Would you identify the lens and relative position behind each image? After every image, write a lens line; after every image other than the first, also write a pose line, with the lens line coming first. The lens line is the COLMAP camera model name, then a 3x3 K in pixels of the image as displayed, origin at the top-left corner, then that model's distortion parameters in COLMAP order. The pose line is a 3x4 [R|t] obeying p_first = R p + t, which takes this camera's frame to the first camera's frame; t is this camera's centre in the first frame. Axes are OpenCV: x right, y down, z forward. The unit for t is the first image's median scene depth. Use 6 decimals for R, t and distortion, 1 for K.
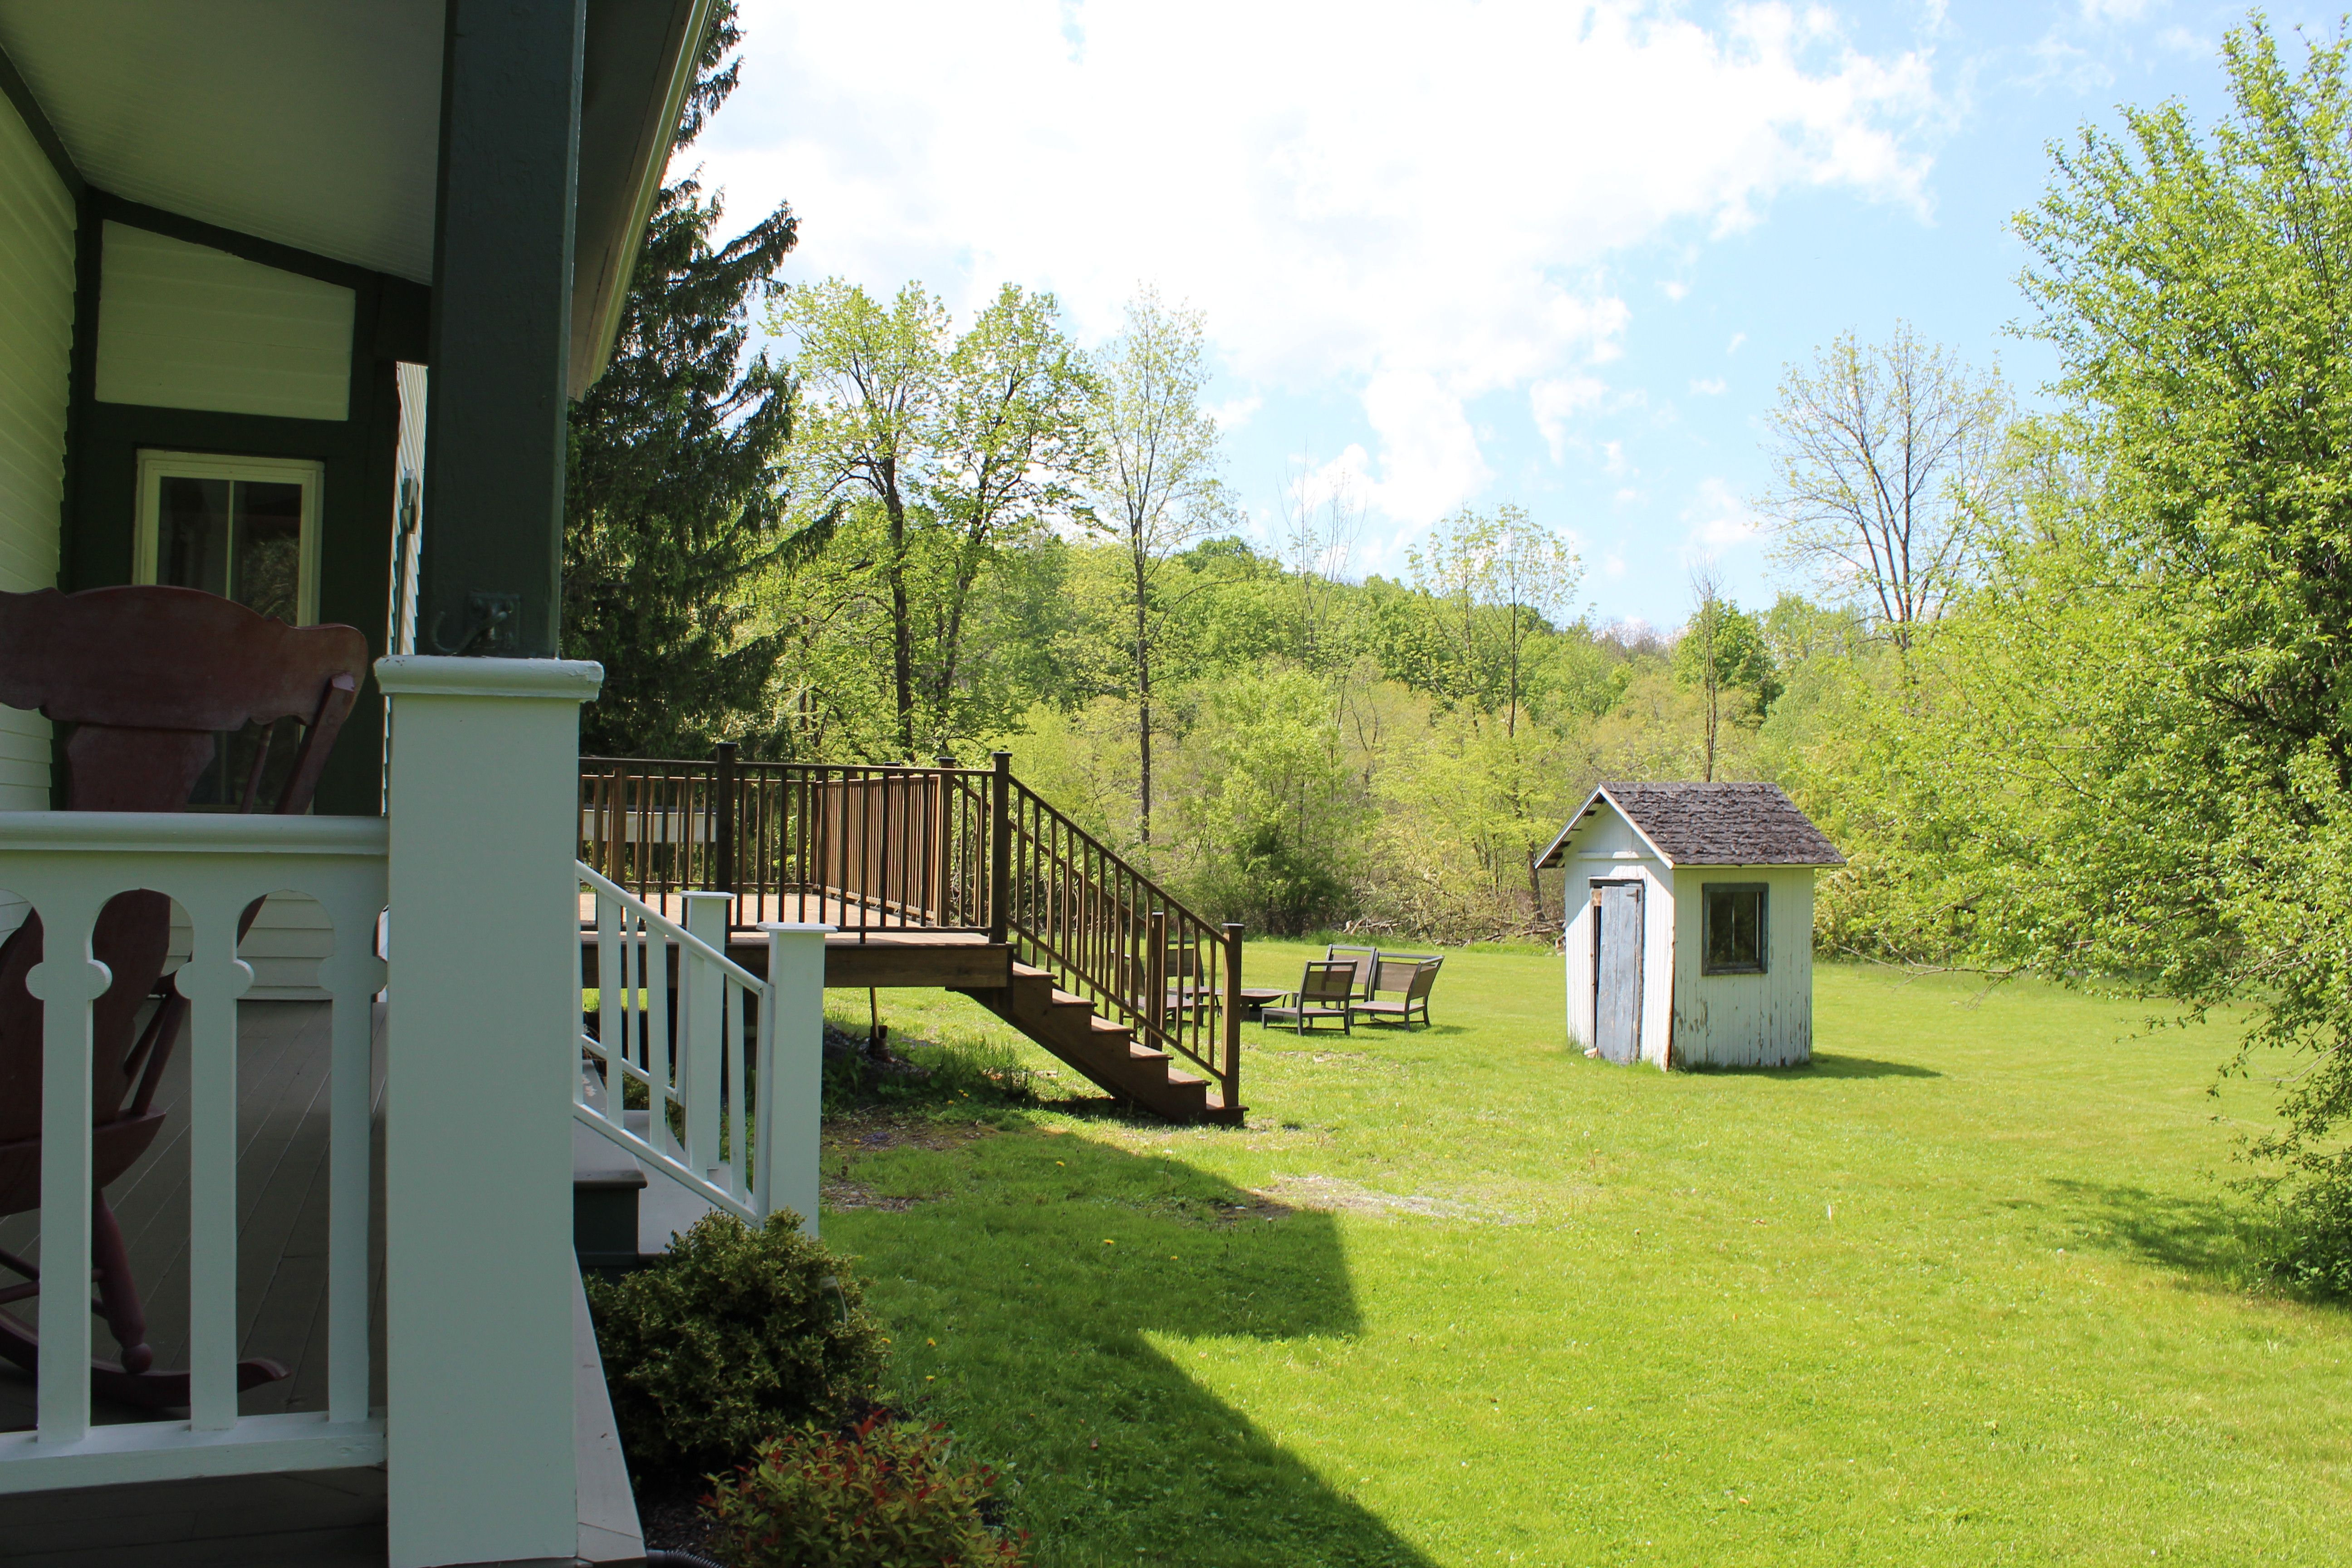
lens RADIAL K [[1967.1, 0, 1179.4], [0, 1967.1, 802.9], [0, 0, 1]] dist [-0.171371, 0.152557]
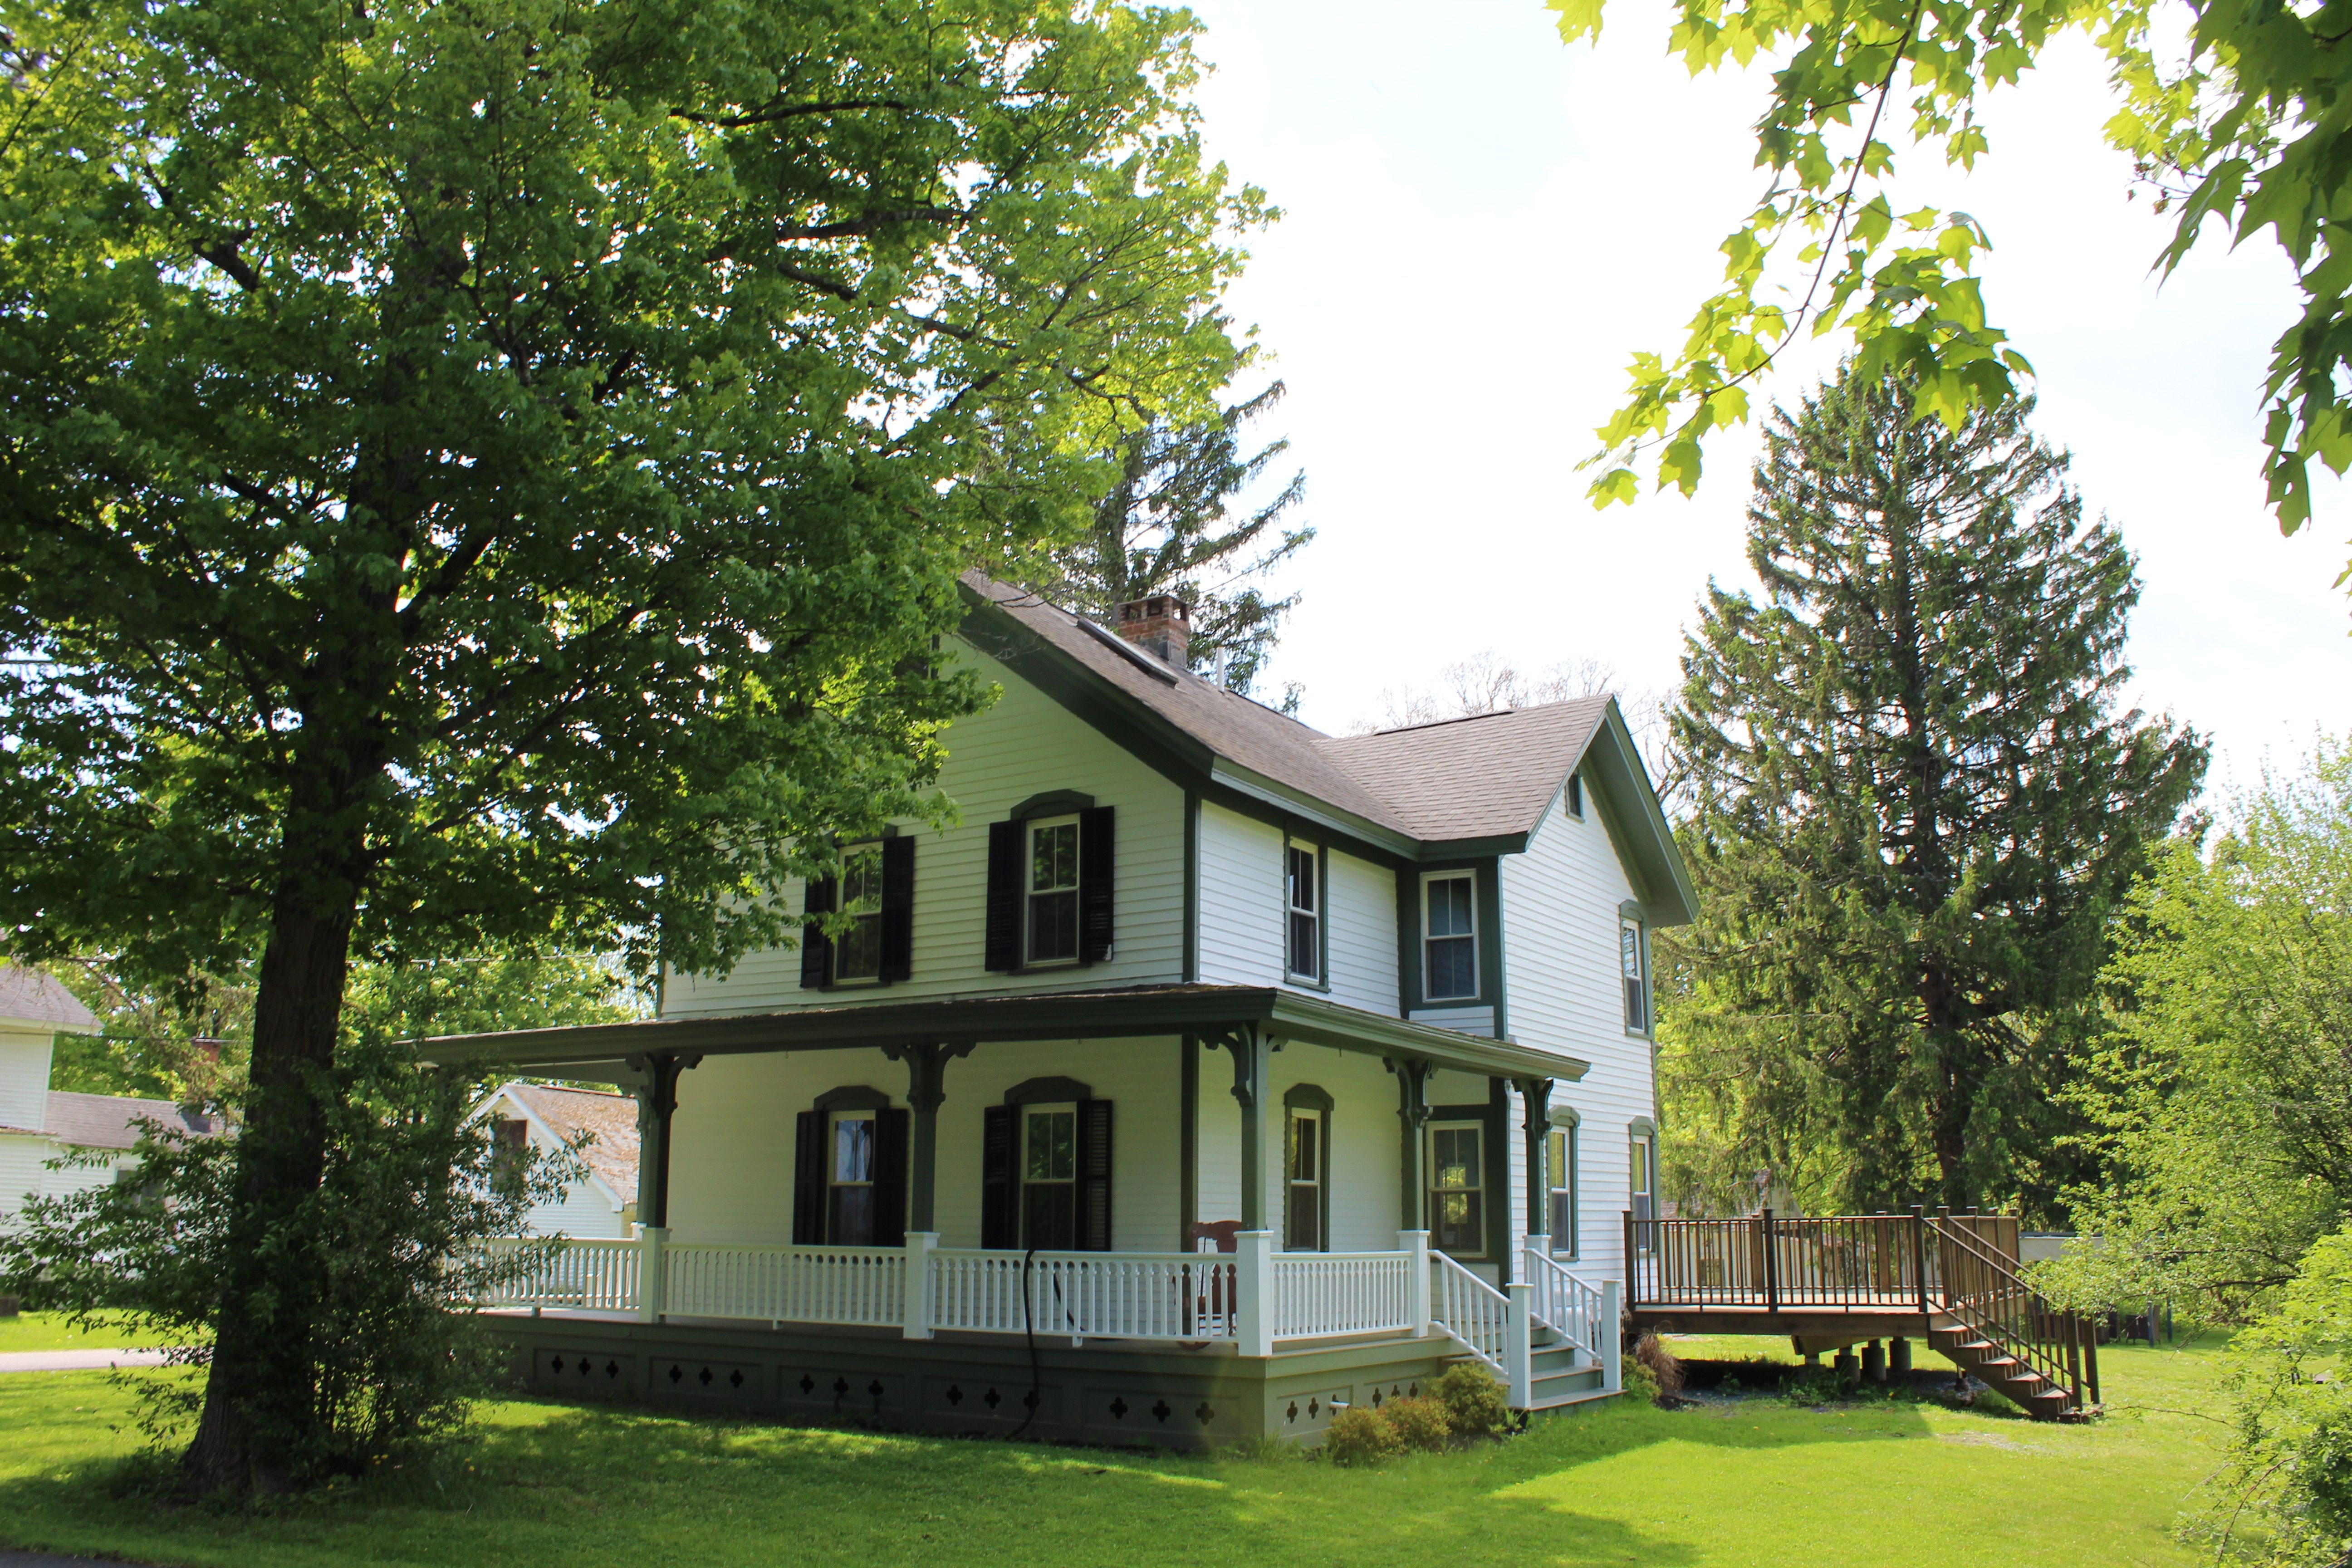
lens RADIAL K [[1967.1, 0, 1179.4], [0, 1967.1, 802.9], [0, 0, 1]] dist [-0.171371, 0.152557]
pose [[0.617698, -0.187320, -0.763781, 0.576444], [0.014236, 0.973722, -0.227296, 0.002459], [0.786287, 0.129527, 0.604132, -0.414556]]
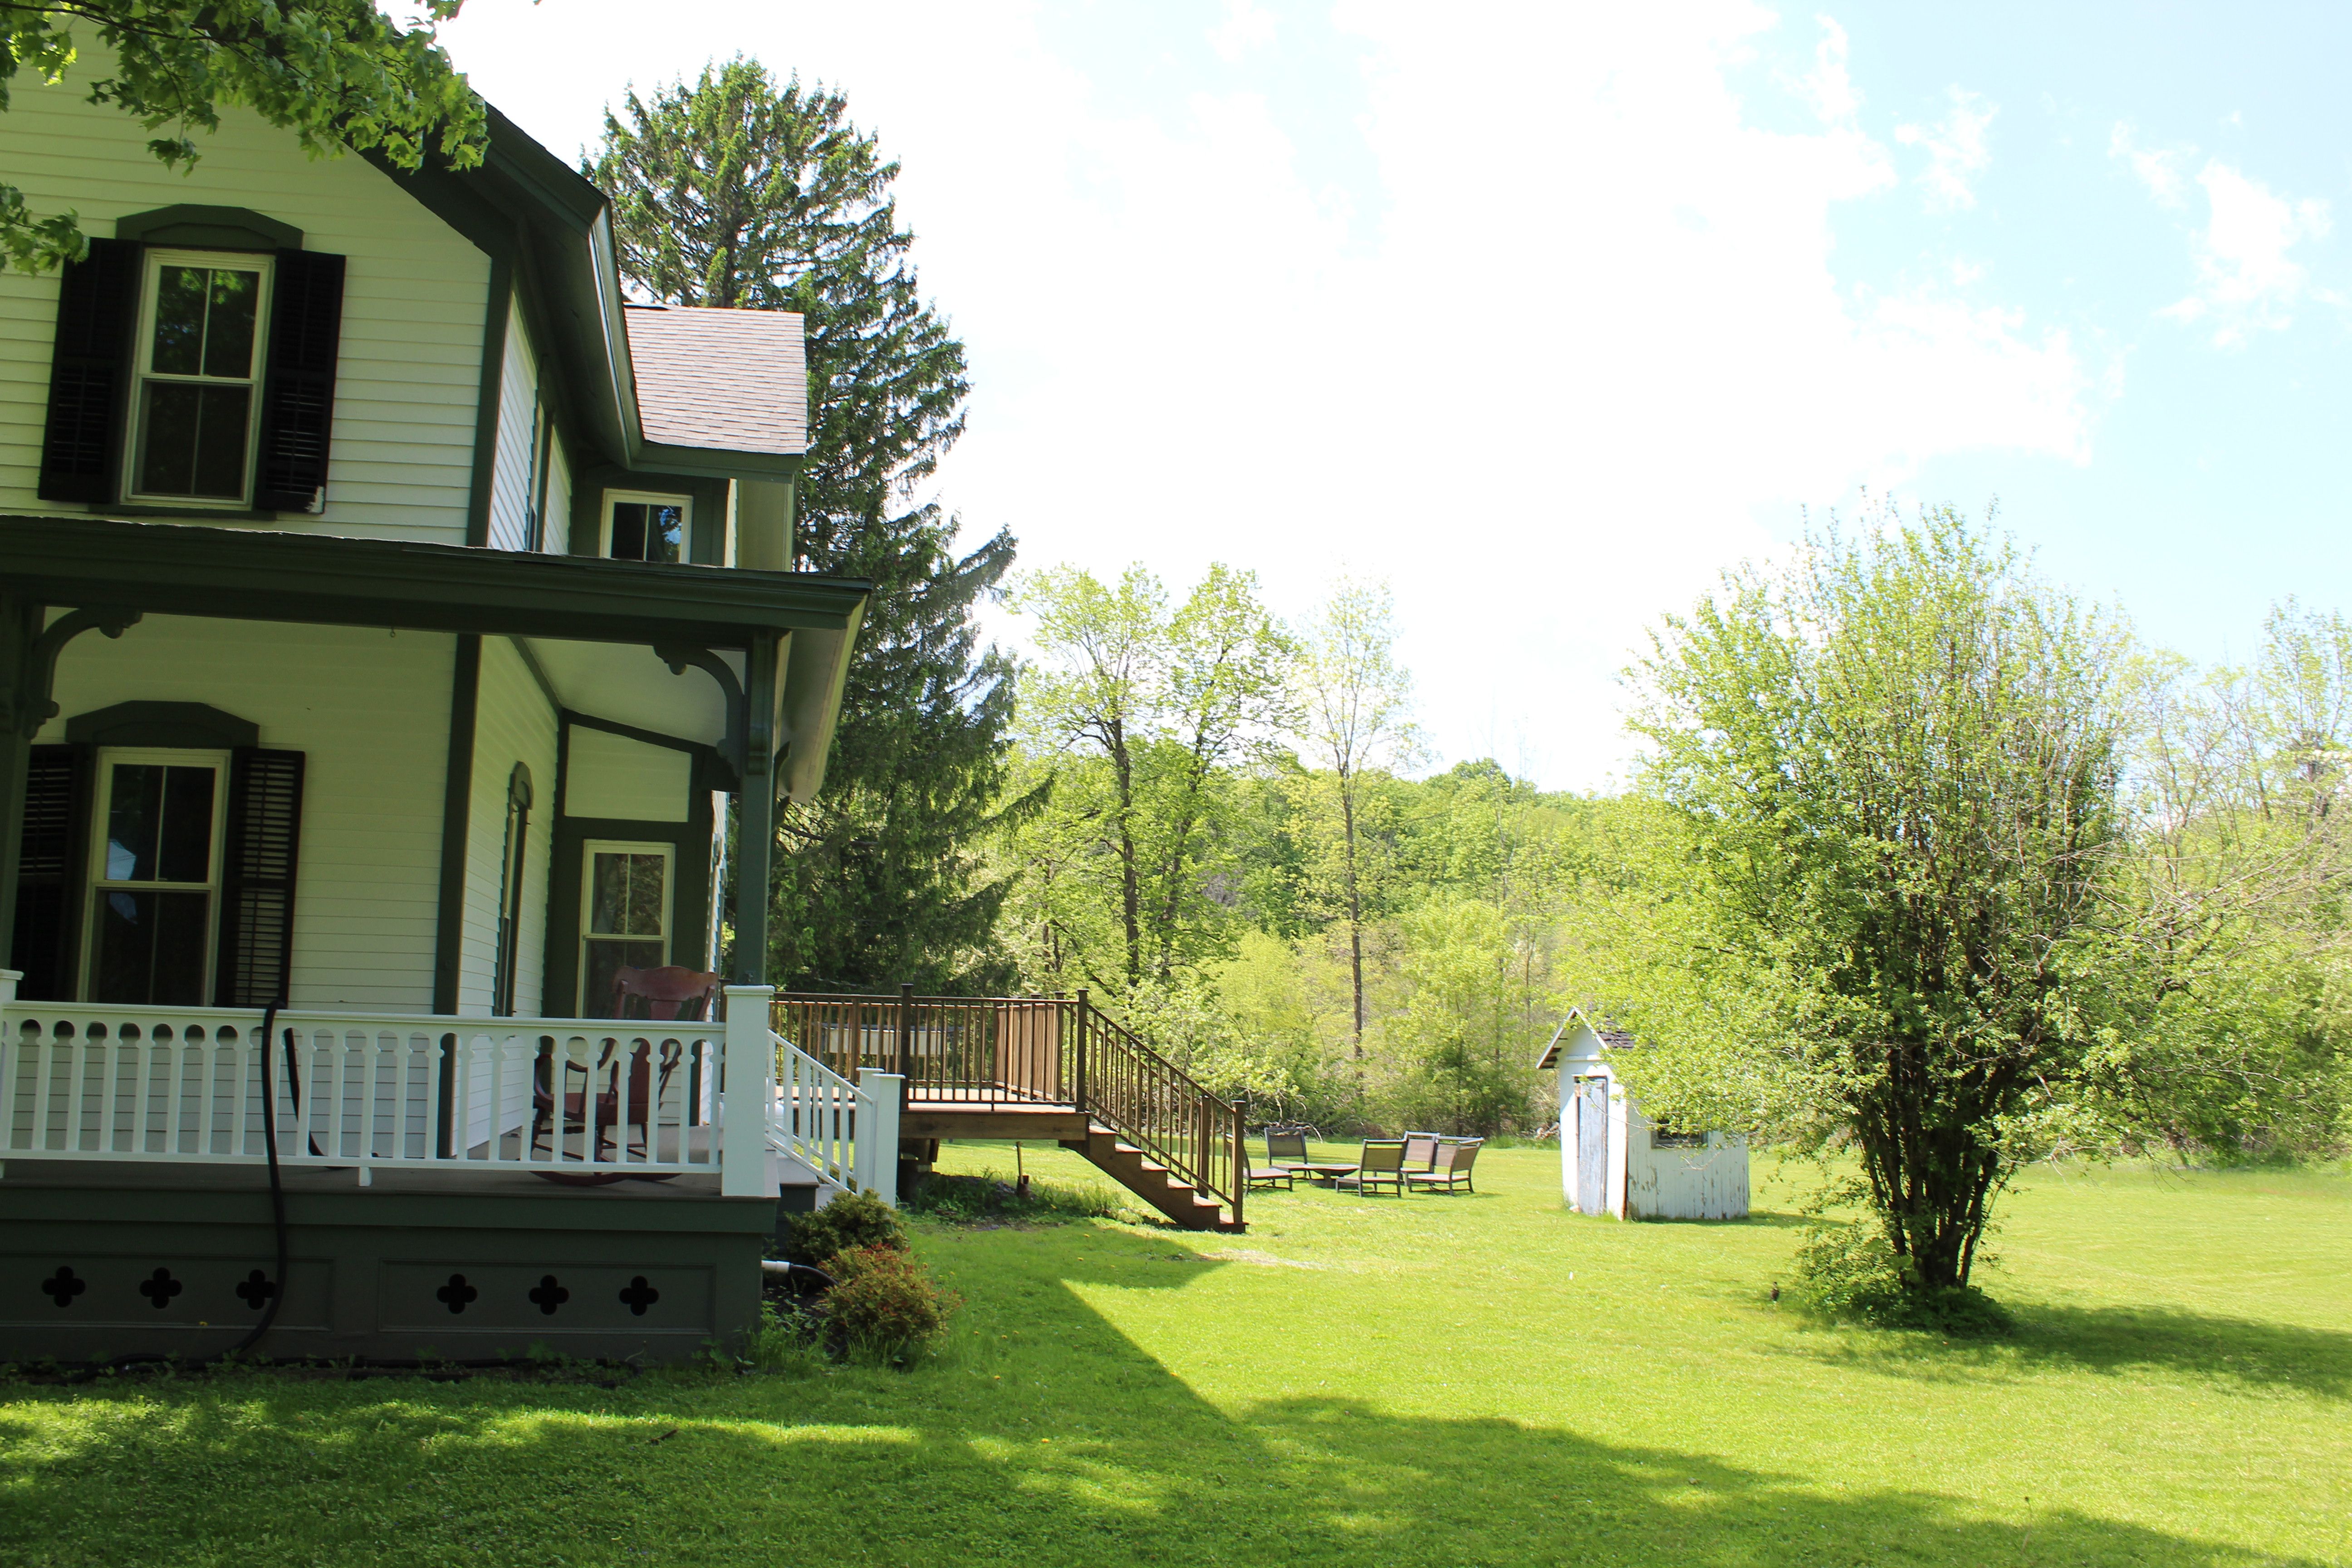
lens RADIAL K [[1967.1, 0, 1179.4], [0, 1967.1, 802.9], [0, 0, 1]] dist [-0.171371, 0.152557]
pose [[0.990377, -0.020752, -0.136834, 0.127352], [0.005360, 0.993704, -0.111906, 0.001534], [0.138295, 0.110096, 0.984253, -0.339829]]
